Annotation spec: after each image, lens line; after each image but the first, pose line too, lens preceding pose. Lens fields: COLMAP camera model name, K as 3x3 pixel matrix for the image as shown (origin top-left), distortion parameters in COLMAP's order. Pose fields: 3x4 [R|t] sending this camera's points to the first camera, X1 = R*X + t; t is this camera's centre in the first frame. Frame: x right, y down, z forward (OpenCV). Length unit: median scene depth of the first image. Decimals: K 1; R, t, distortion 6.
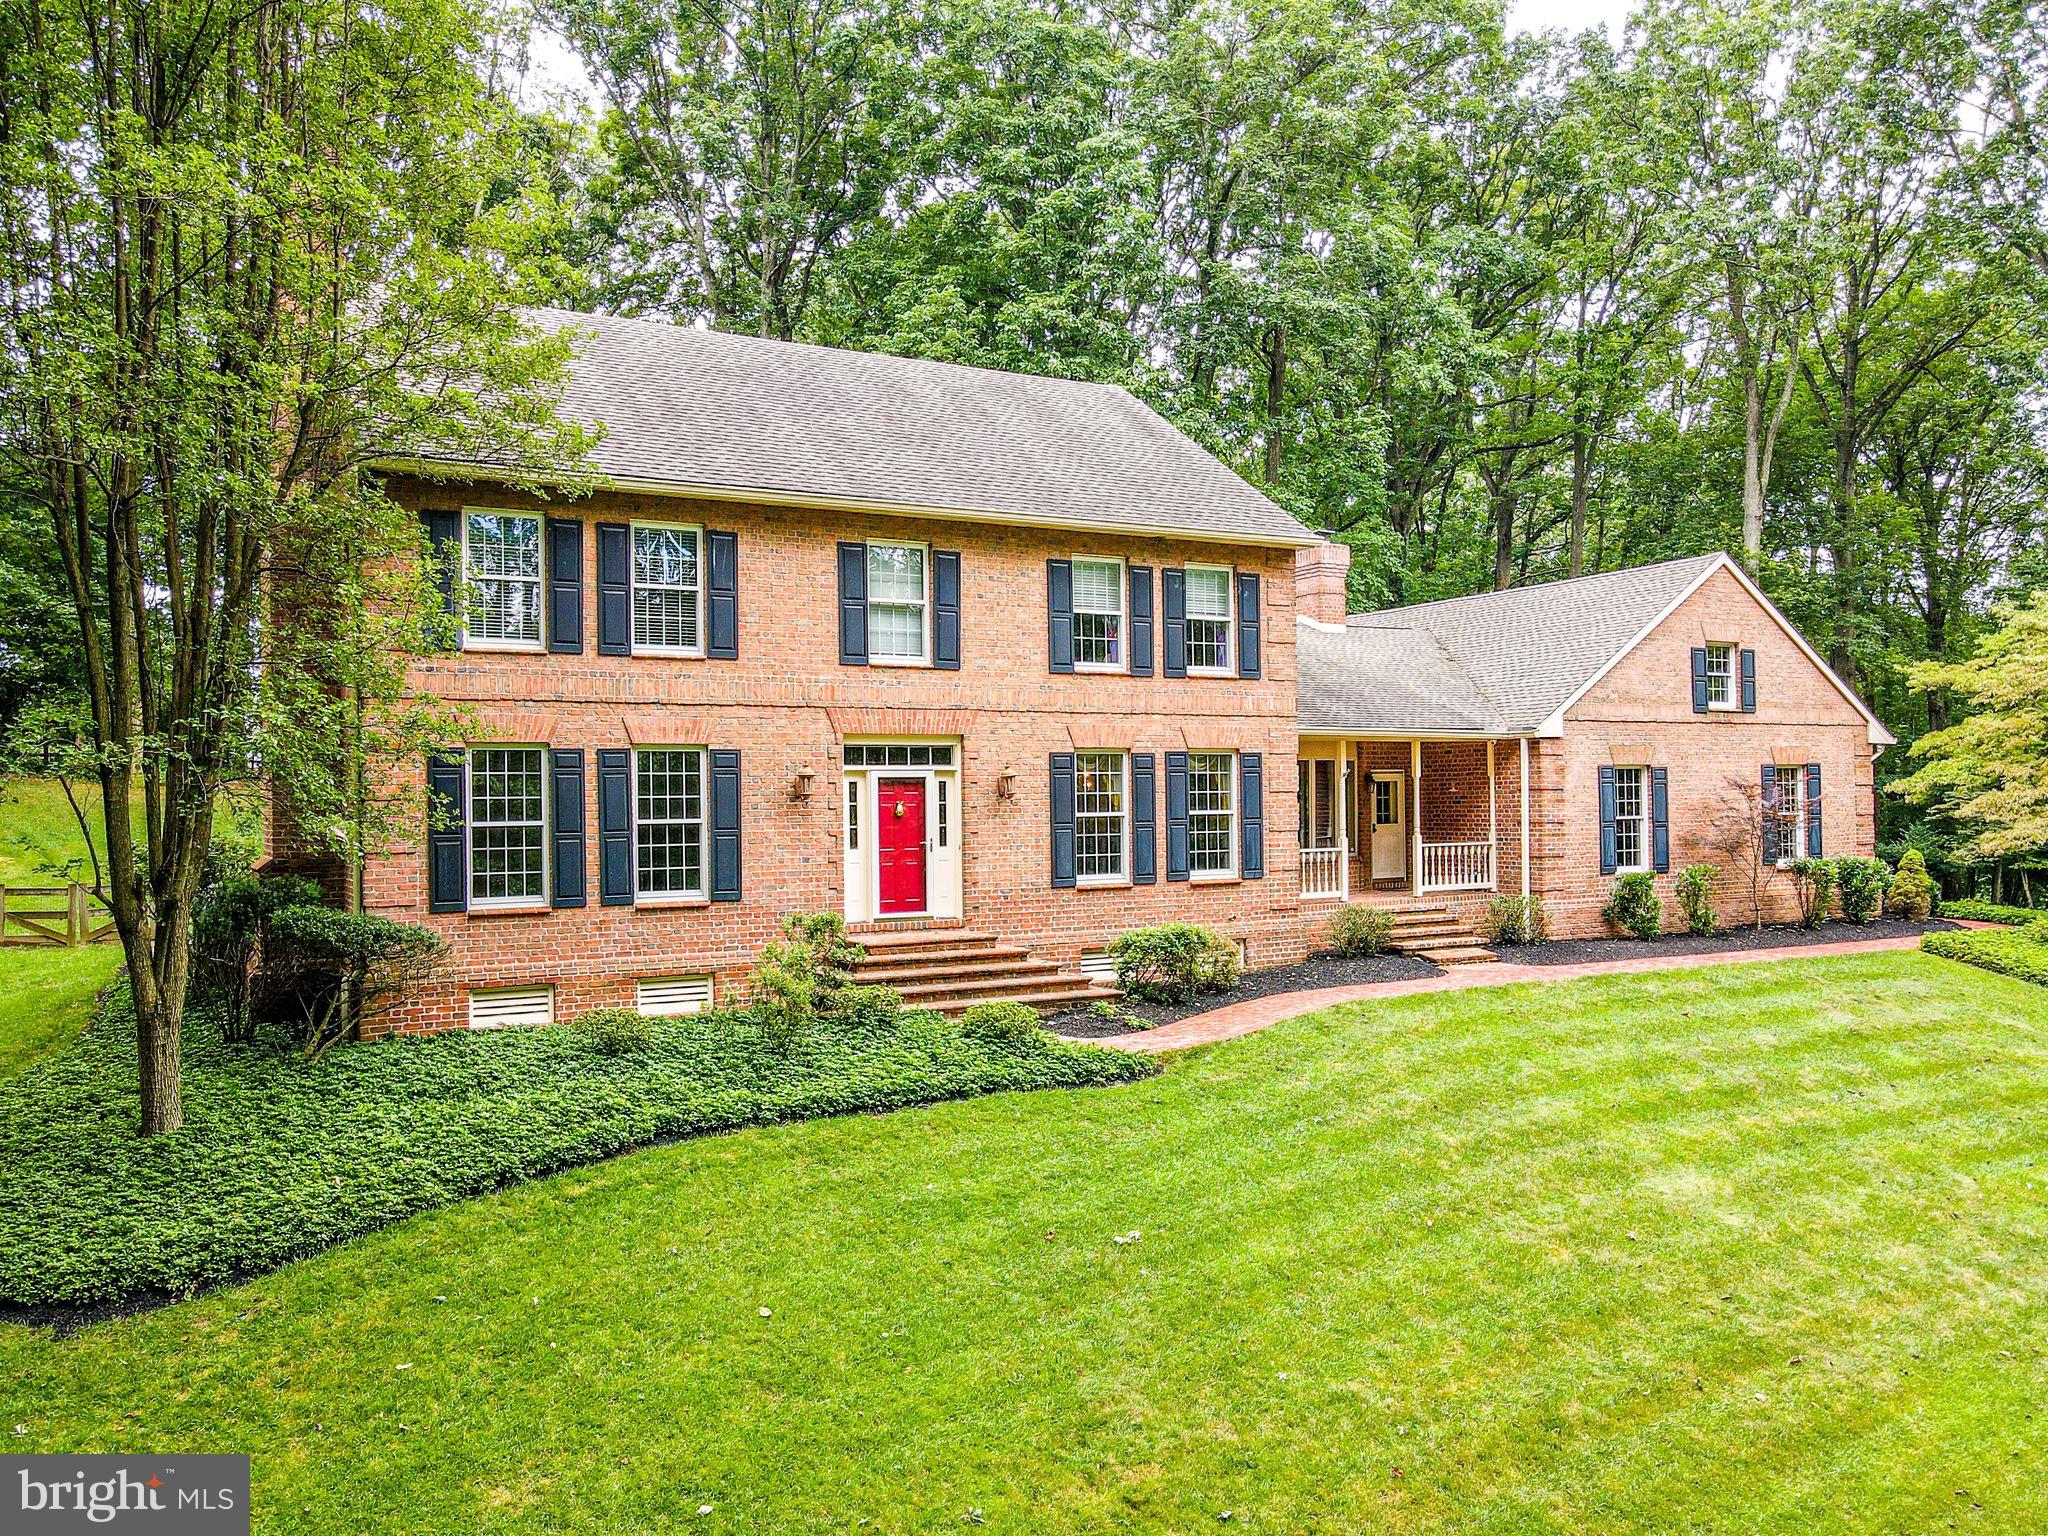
lens RADIAL K [[1507.8, 0, 1024.0], [0, 1507.8, 768.0], [0, 0, 1]] dist [0.001110, 0.001573]
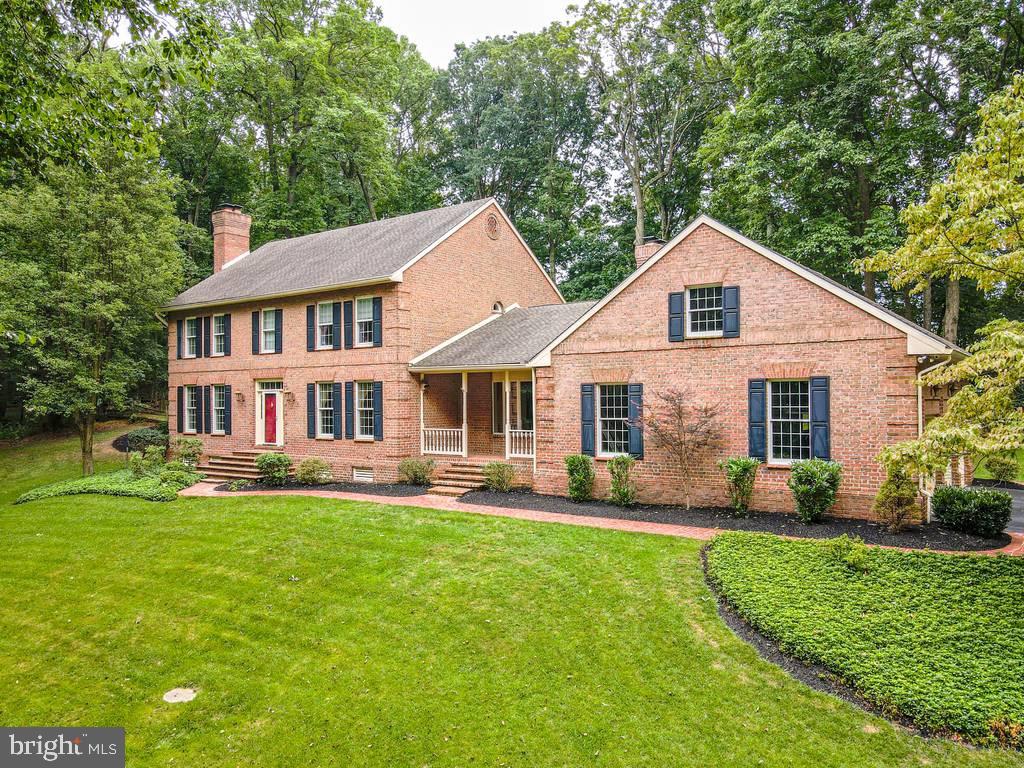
lens RADIAL K [[753.9, 0, 512.0], [0, 753.9, 384.0], [0, 0, 1]] dist [0.001110, 0.001573]
pose [[0.427518, -0.007459, -0.903976, 1.285294], [0.019638, 0.999807, 0.001038, -0.004033], [0.903794, -0.018197, 0.427581, 0.768920]]
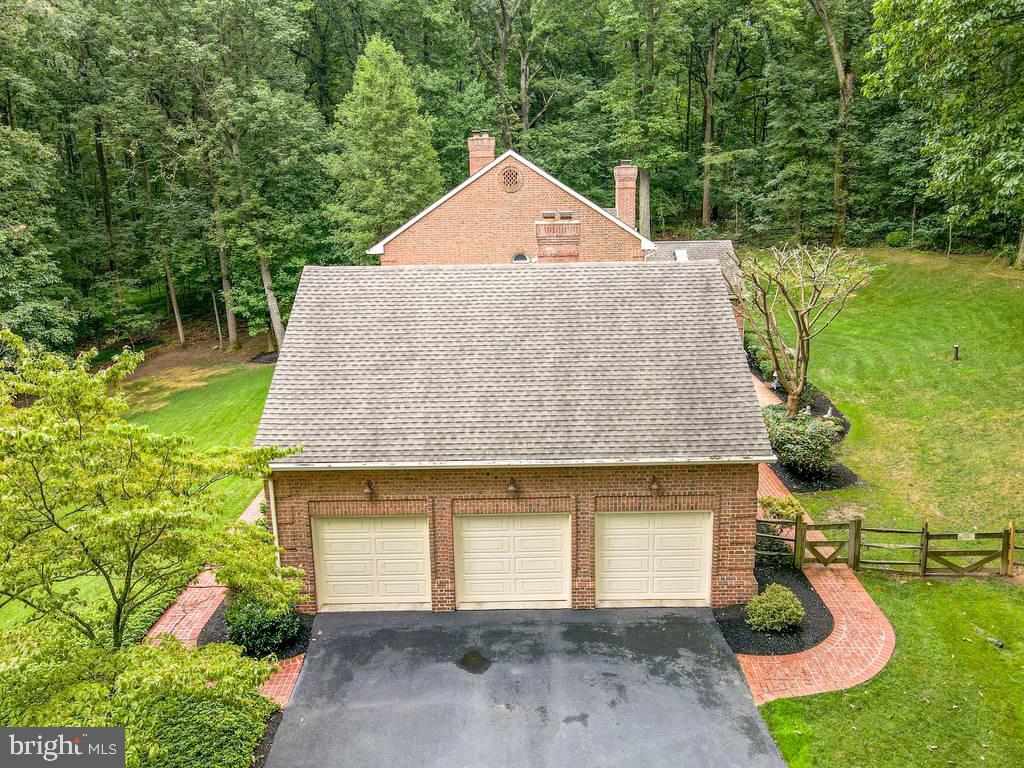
lens RADIAL K [[753.9, 0, 512.0], [0, 753.9, 384.0], [0, 0, 1]] dist [0.001110, 0.001573]
pose [[-0.447306, 0.267401, -0.853472, 1.329233], [0.045346, 0.959813, 0.276953, -0.301352], [0.893231, 0.085181, -0.441456, 1.937875]]
